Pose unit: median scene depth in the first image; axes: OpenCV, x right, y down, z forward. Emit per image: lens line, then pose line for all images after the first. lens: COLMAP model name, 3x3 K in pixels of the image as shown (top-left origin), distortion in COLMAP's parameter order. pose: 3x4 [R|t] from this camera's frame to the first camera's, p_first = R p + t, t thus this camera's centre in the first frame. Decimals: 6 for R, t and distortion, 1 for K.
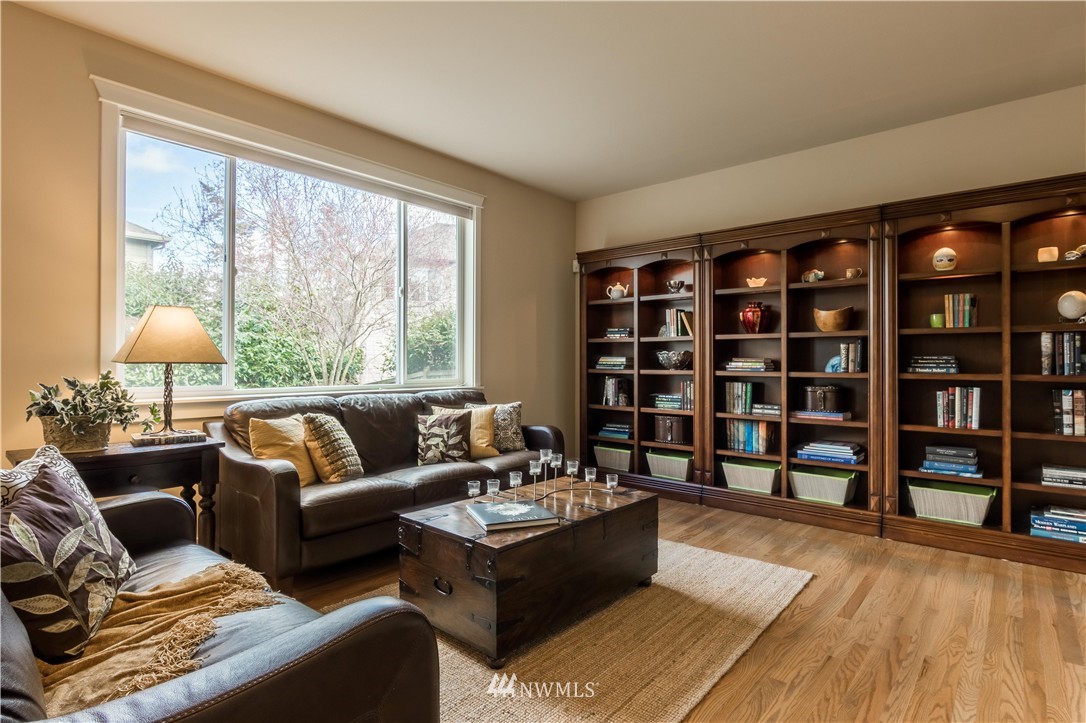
lens RADIAL K [[554.9, 0, 564.1], [0, 554.9, 364.5], [0, 0, 1]] dist [-0.003752, 0.000469]
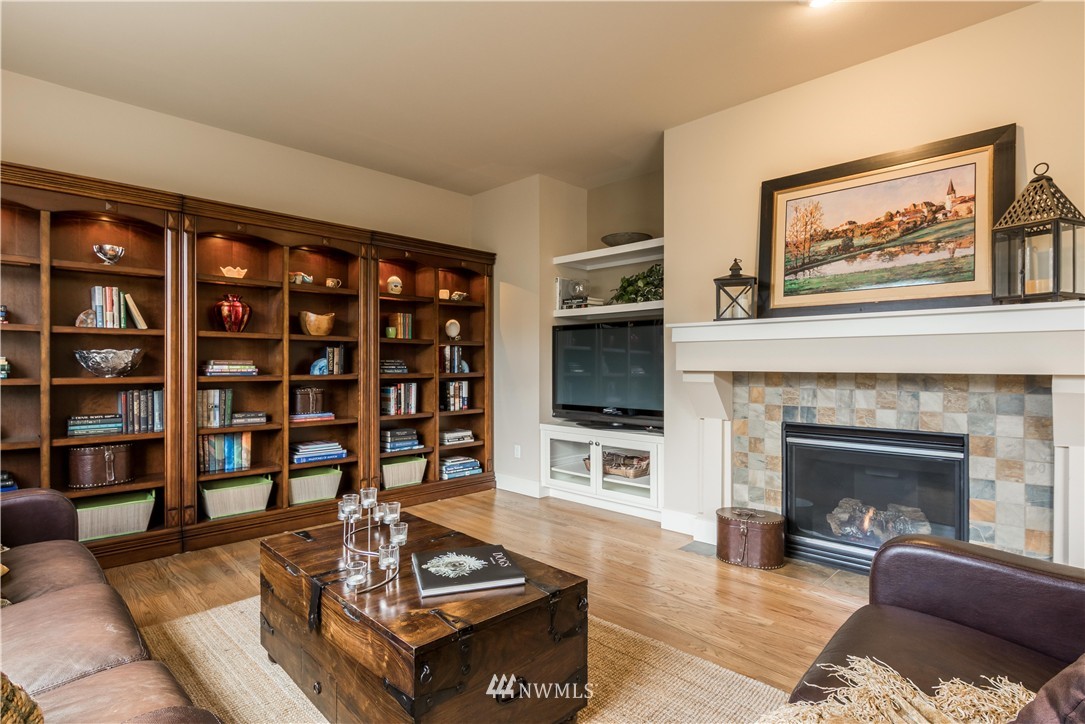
lens RADIAL K [[554.4, 0, 540.6], [0, 554.4, 364.2], [0, 0, 1]] dist [-0.003752, 0.000469]
pose [[0.086180, -0.006841, 0.996256, -0.518573], [-0.002805, 0.999971, 0.007109, -0.013885], [-0.996276, -0.003407, 0.086159, 0.496594]]
